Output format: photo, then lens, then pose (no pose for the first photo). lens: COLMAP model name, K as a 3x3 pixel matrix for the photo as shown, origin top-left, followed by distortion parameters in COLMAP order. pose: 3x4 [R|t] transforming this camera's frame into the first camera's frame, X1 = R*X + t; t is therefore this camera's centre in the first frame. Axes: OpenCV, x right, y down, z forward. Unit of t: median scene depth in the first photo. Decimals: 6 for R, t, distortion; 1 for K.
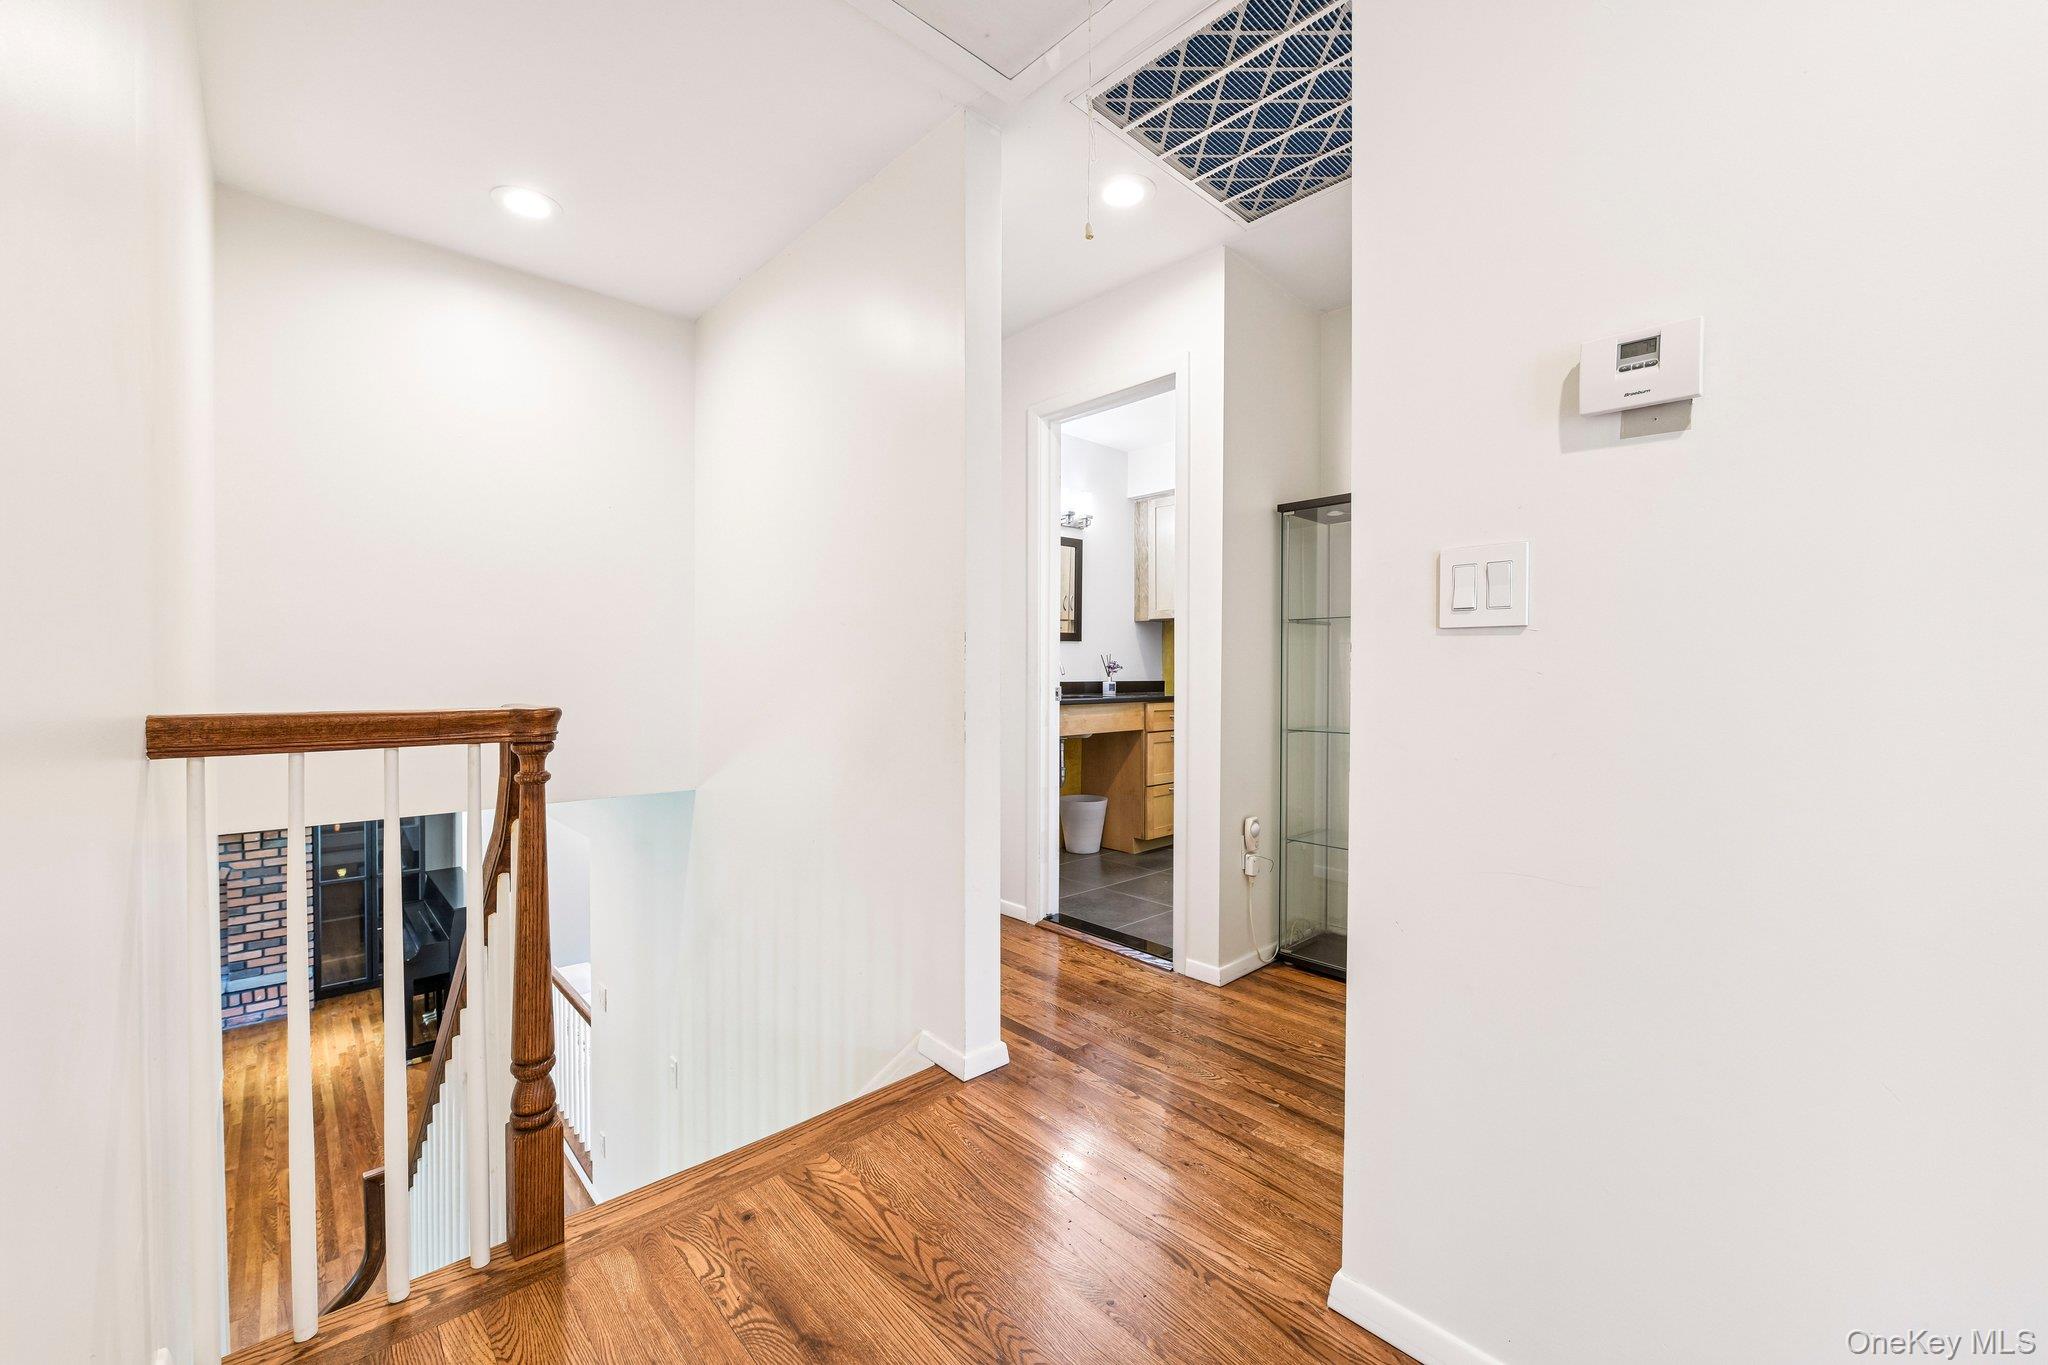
lens RADIAL K [[808.1, 0, 1023.5], [0, 808.1, 677.4], [0, 0, 1]] dist [-0.001748, -0.000251]
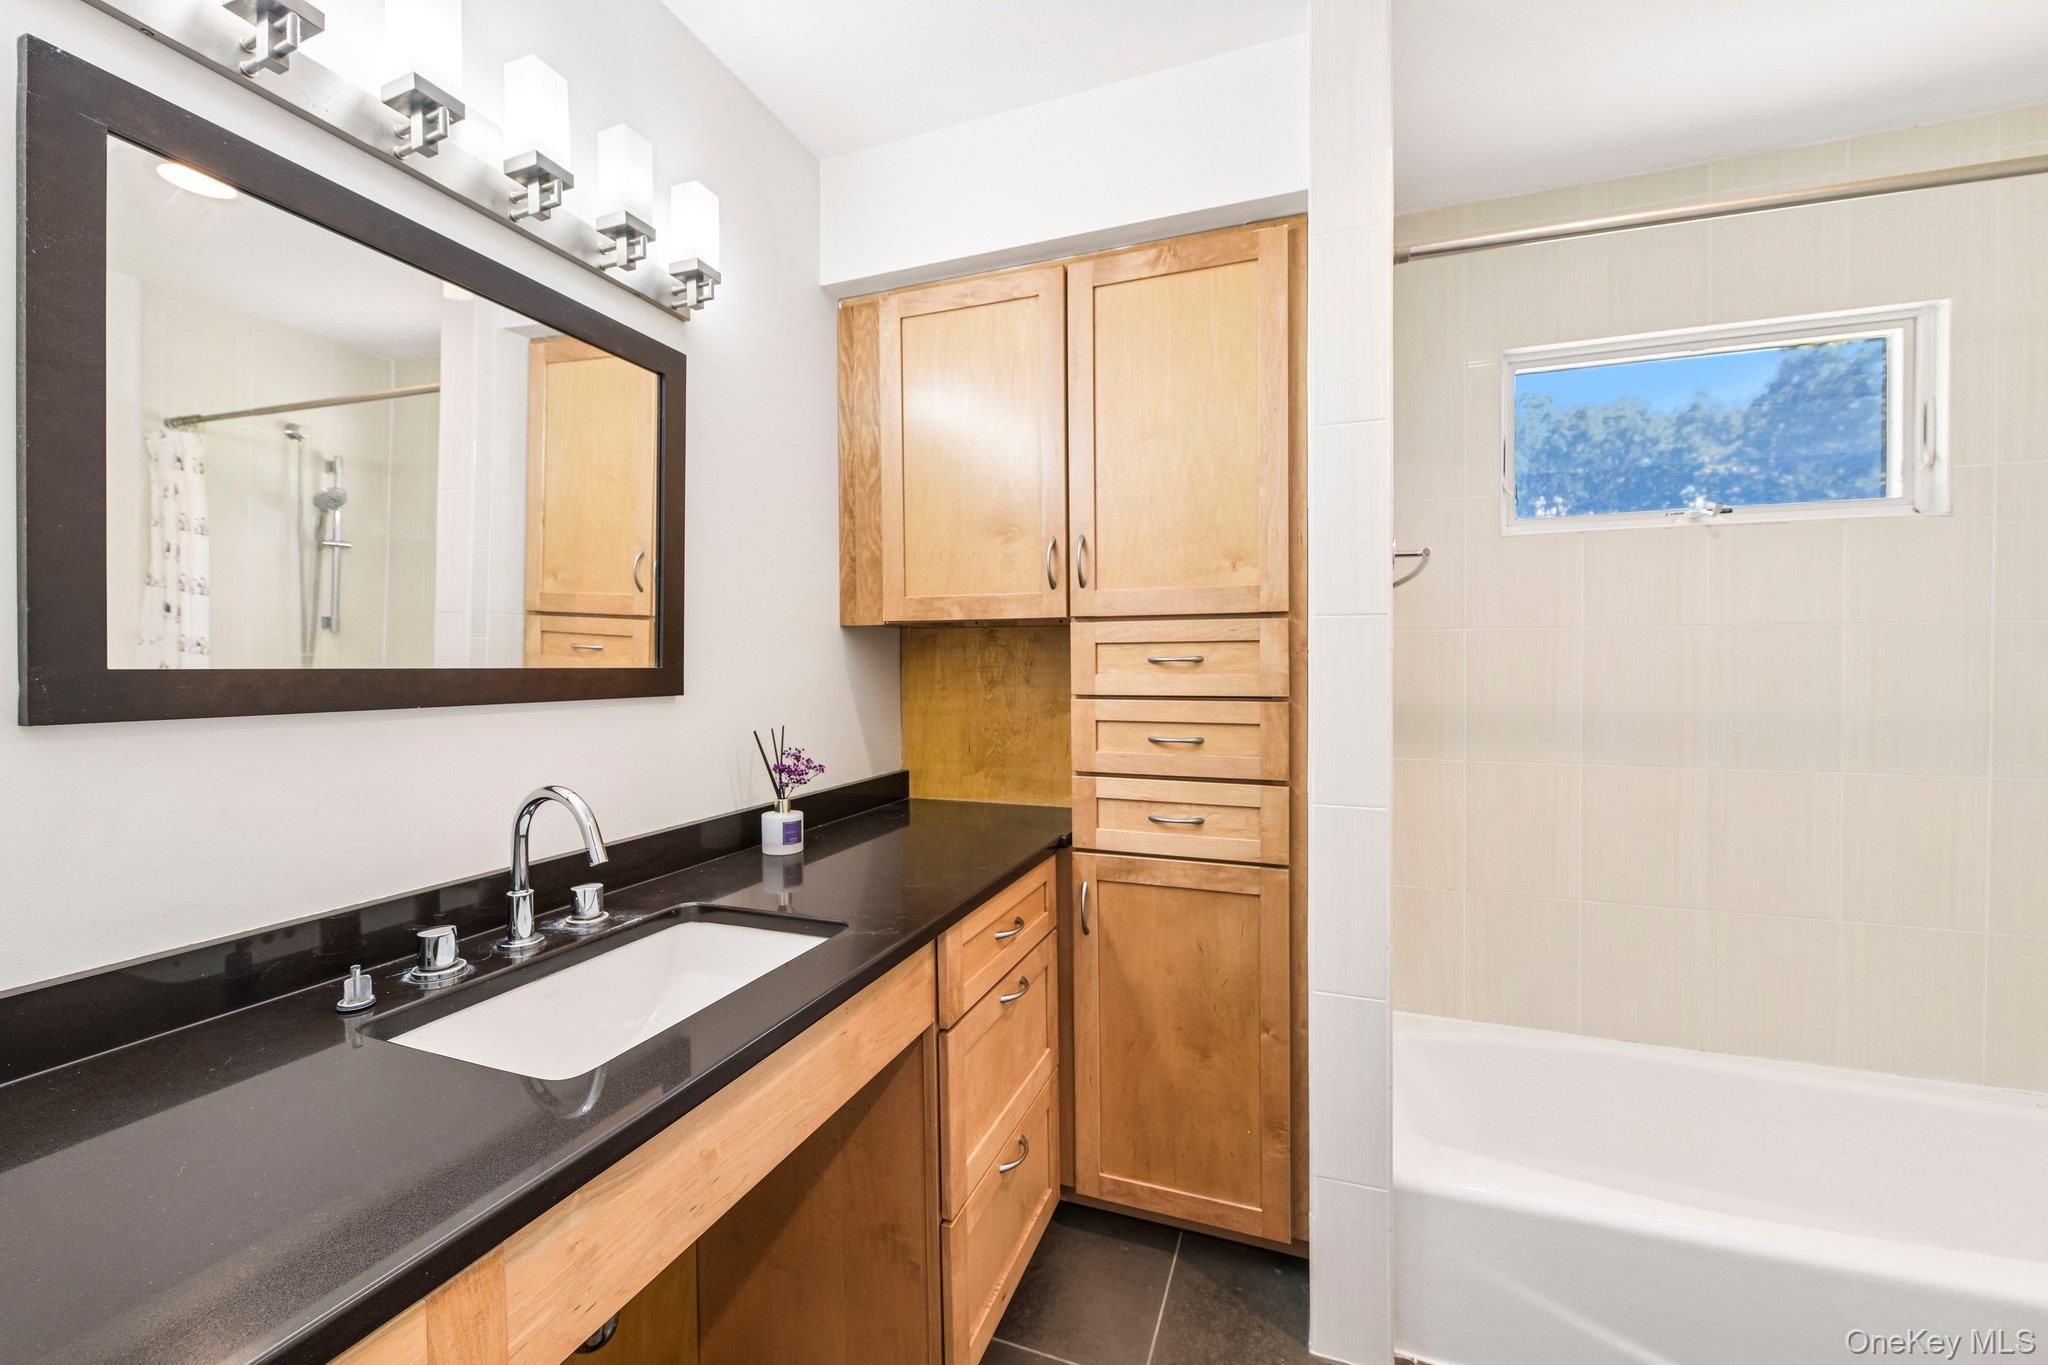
lens RADIAL K [[808.1, 0, 1030.2], [0, 808.1, 673.4], [0, 0, 1]] dist [-0.001748, -0.000251]
pose [[0.895472, -0.013906, 0.444901, 0.049964], [0.017182, 0.999847, -0.003330, -0.045967], [-0.444786, 0.010626, 0.895574, 0.641328]]
